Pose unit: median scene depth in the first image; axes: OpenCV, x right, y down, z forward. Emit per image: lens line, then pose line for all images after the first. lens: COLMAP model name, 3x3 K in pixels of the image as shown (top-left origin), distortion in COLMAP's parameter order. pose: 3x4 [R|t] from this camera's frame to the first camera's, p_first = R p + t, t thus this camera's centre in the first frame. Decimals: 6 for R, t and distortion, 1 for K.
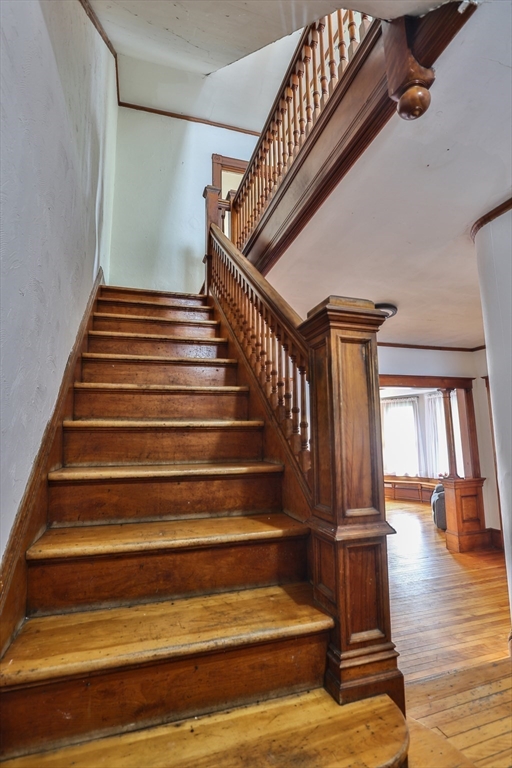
lens RADIAL K [[374.1, 0, 256.0], [0, 374.1, 384.0], [0, 0, 1]] dist [-0.056502, 0.022934]
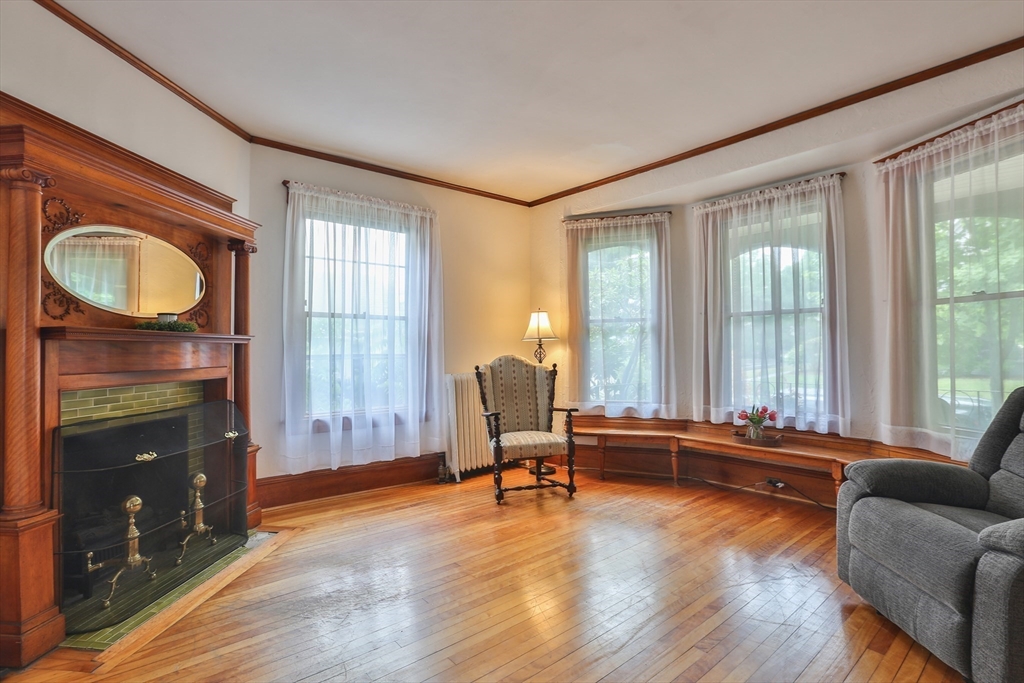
lens RADIAL K [[498.8, 0, 512.1], [0, 498.8, 339.5], [0, 0, 1]] dist [-0.056502, 0.022934]
pose [[0.921544, 0.014502, 0.388003, 0.155737], [-0.061852, 0.992025, 0.109825, 0.206474], [-0.383316, -0.125207, 0.915091, 1.005346]]
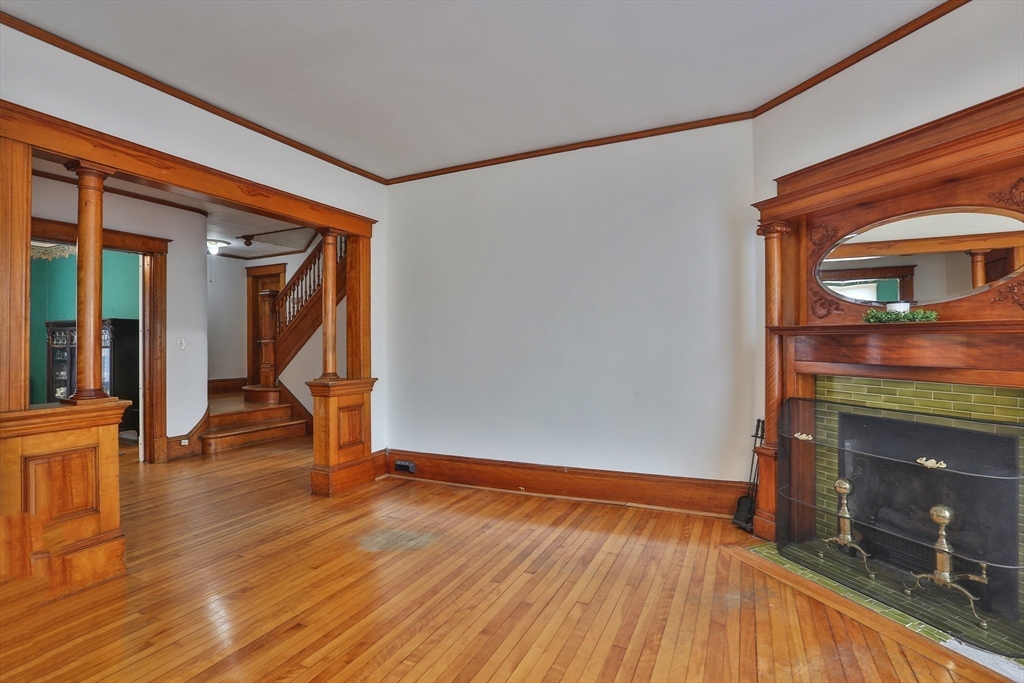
lens RADIAL K [[498.8, 0, 512.1], [0, 498.8, 339.5], [0, 0, 1]] dist [-0.056502, 0.022934]
pose [[-0.678459, 0.018349, -0.734409, 0.586752], [0.124222, 0.988158, -0.090069, 0.287614], [0.724060, -0.152338, -0.672704, 1.644541]]
